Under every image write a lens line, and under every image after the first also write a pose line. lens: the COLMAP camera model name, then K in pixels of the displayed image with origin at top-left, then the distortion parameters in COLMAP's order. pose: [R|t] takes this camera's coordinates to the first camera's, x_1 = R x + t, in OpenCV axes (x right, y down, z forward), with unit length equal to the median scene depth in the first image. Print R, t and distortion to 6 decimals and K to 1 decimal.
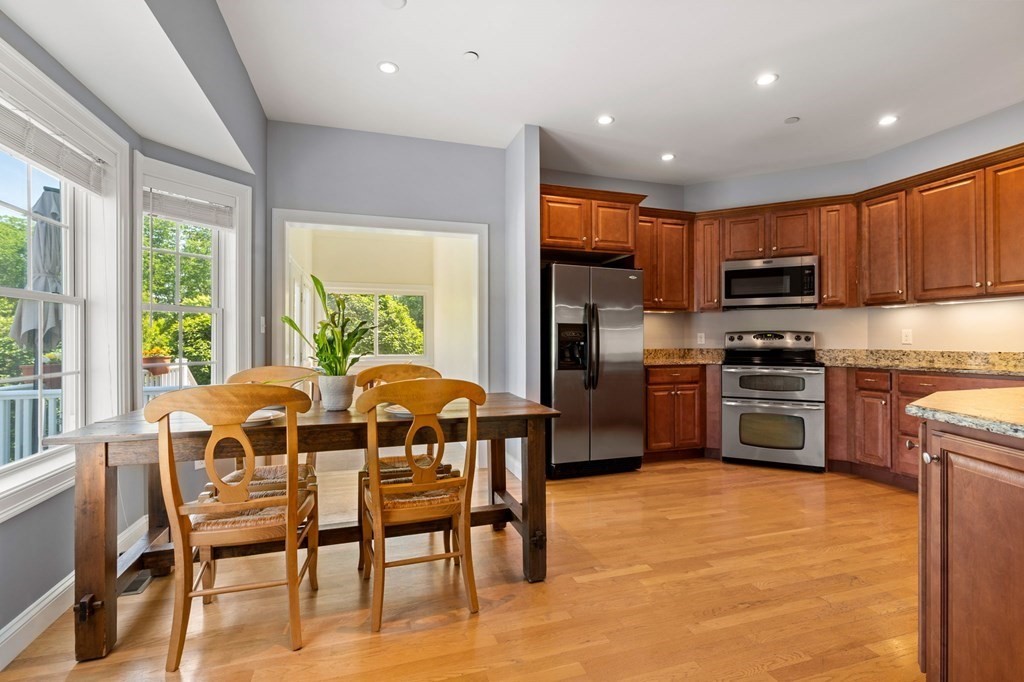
lens RADIAL K [[464.1, 0, 510.4], [0, 464.1, 338.2], [0, 0, 1]] dist [-0.008040, 0.001036]
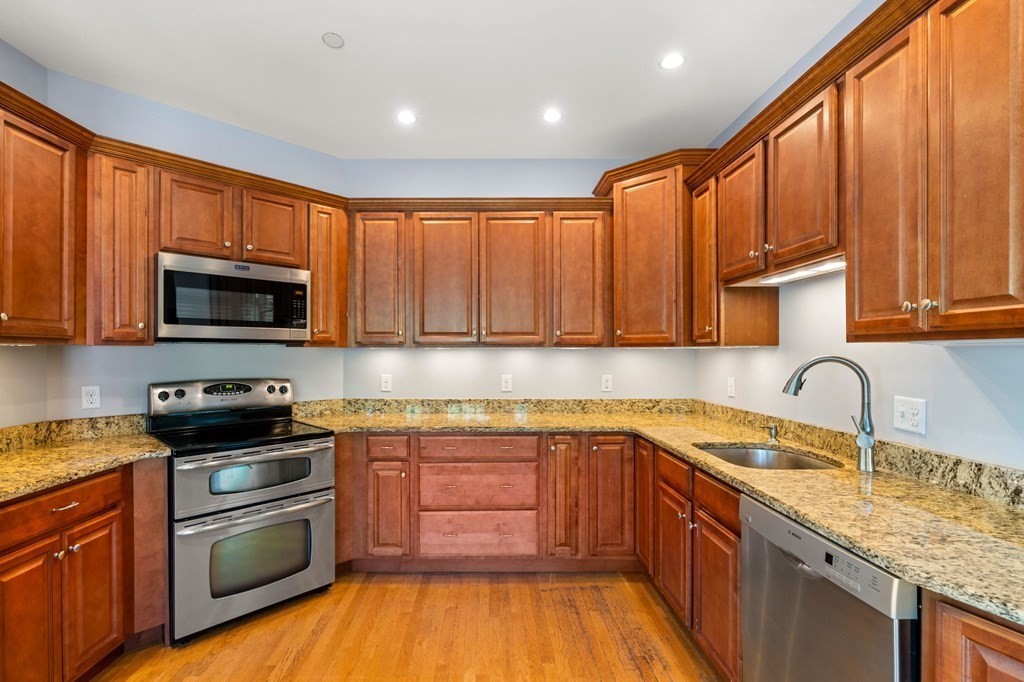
lens RADIAL K [[464.1, 0, 485.8], [0, 464.1, 354.1], [0, 0, 1]] dist [-0.008040, 0.001036]
pose [[0.307223, -0.001606, 0.951636, 0.085011], [-0.007513, 0.999963, 0.004113, -0.058461], [-0.951608, -0.008413, 0.307200, 0.523942]]
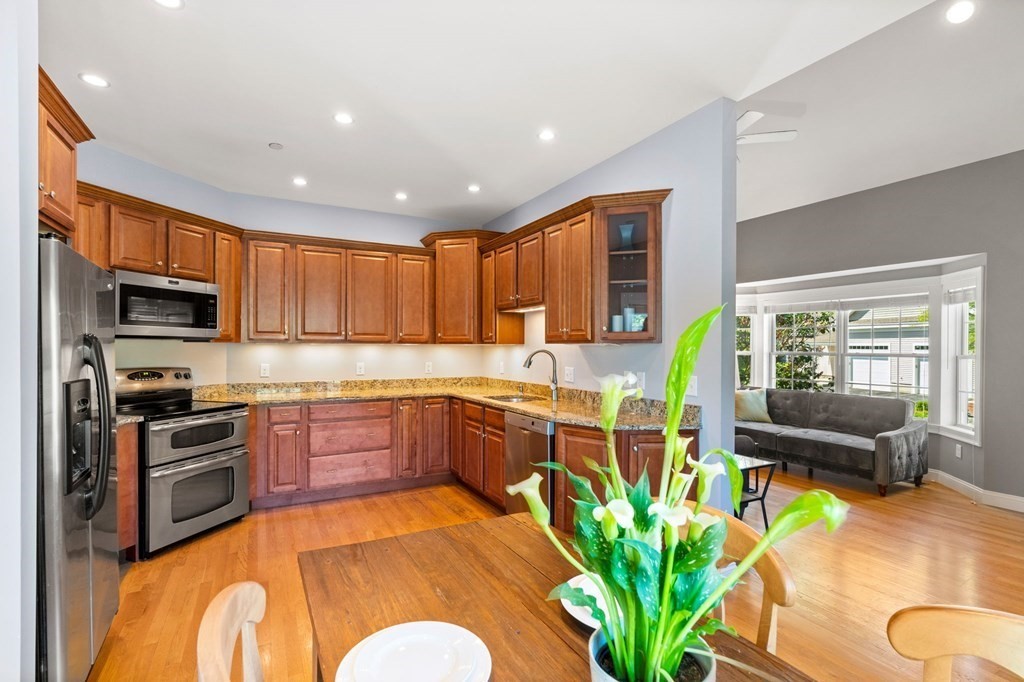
lens RADIAL K [[464.1, 0, 507.4], [0, 464.1, 346.8], [0, 0, 1]] dist [-0.008040, 0.001036]
pose [[-0.183767, 0.001485, 0.982969, -0.325132], [-0.010718, 0.999936, -0.003514, -0.058673], [-0.982911, -0.011181, -0.183739, 0.593858]]
